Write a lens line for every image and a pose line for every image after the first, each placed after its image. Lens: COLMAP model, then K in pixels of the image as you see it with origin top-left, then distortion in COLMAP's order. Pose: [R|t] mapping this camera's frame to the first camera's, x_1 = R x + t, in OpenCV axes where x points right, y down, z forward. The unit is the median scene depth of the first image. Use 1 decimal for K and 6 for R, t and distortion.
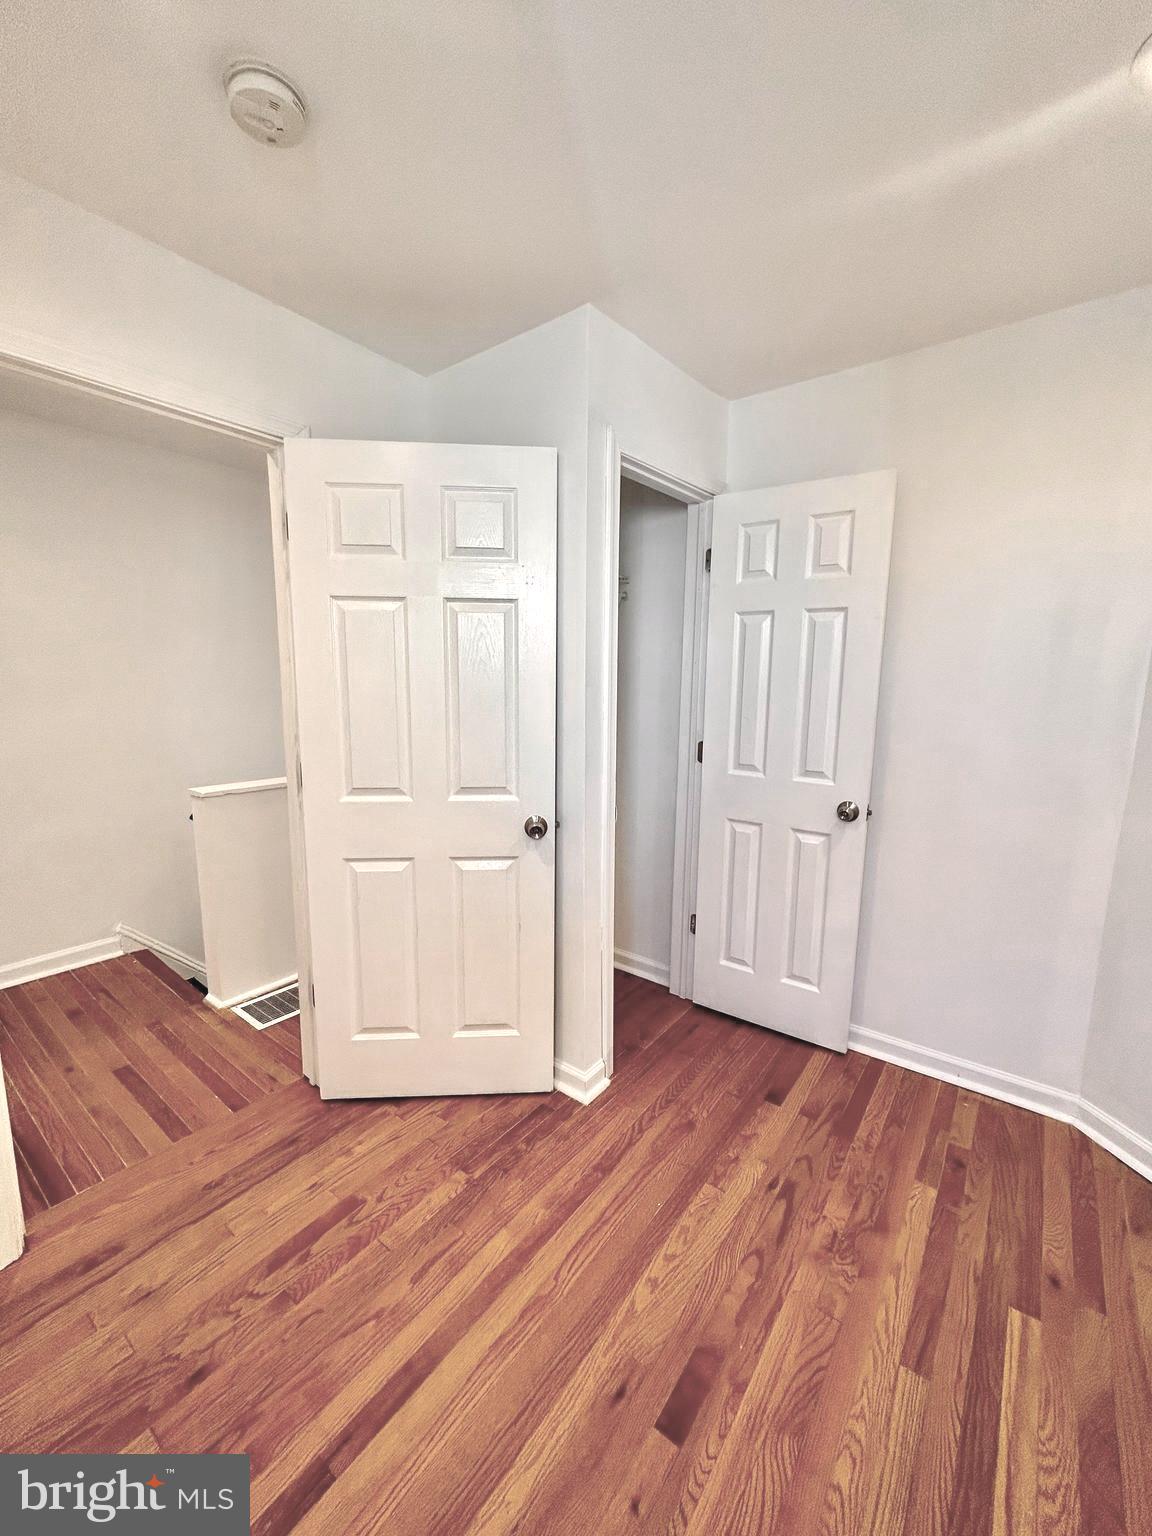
lens RADIAL K [[619.8, 0, 570.1], [0, 619.8, 770.0], [0, 0, 1]] dist [0.001451, -0.000542]
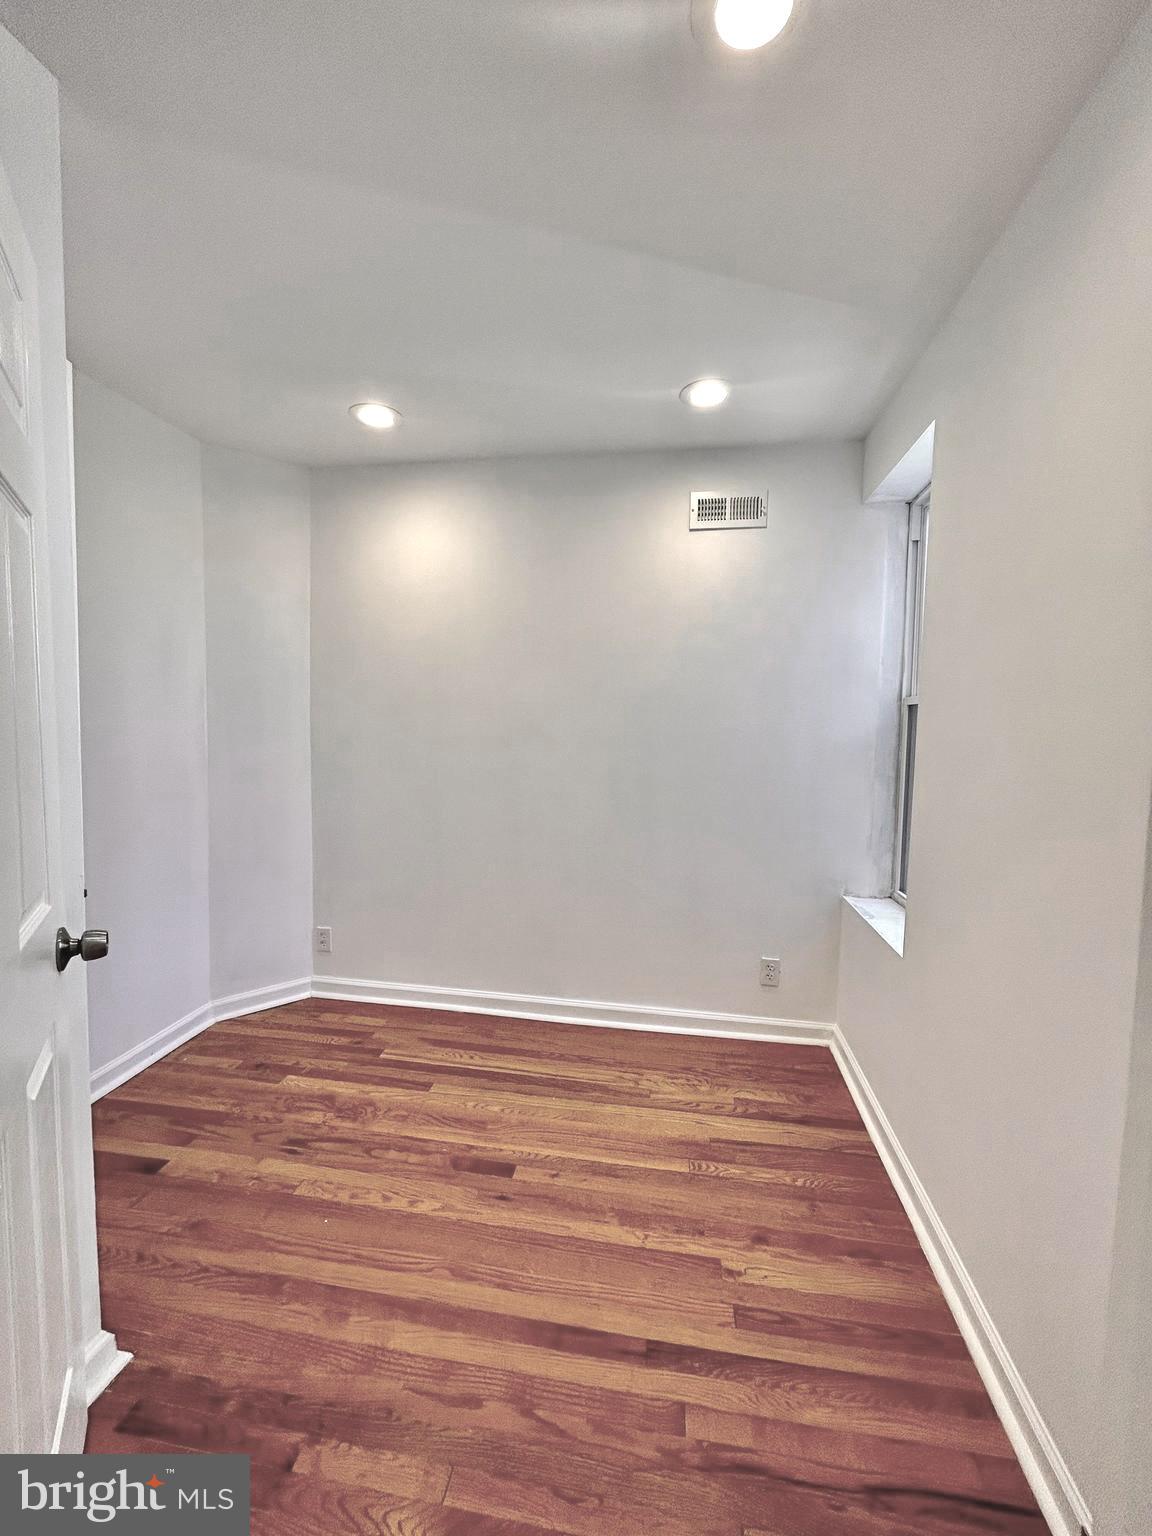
lens RADIAL K [[619.8, 0, 576.6], [0, 619.8, 766.1], [0, 0, 1]] dist [0.001451, -0.000542]
pose [[-0.473877, -0.073319, 0.877534, -0.942621], [0.114375, 0.982962, 0.143891, -0.118245], [-0.873132, 0.168555, -0.457417, 1.076203]]
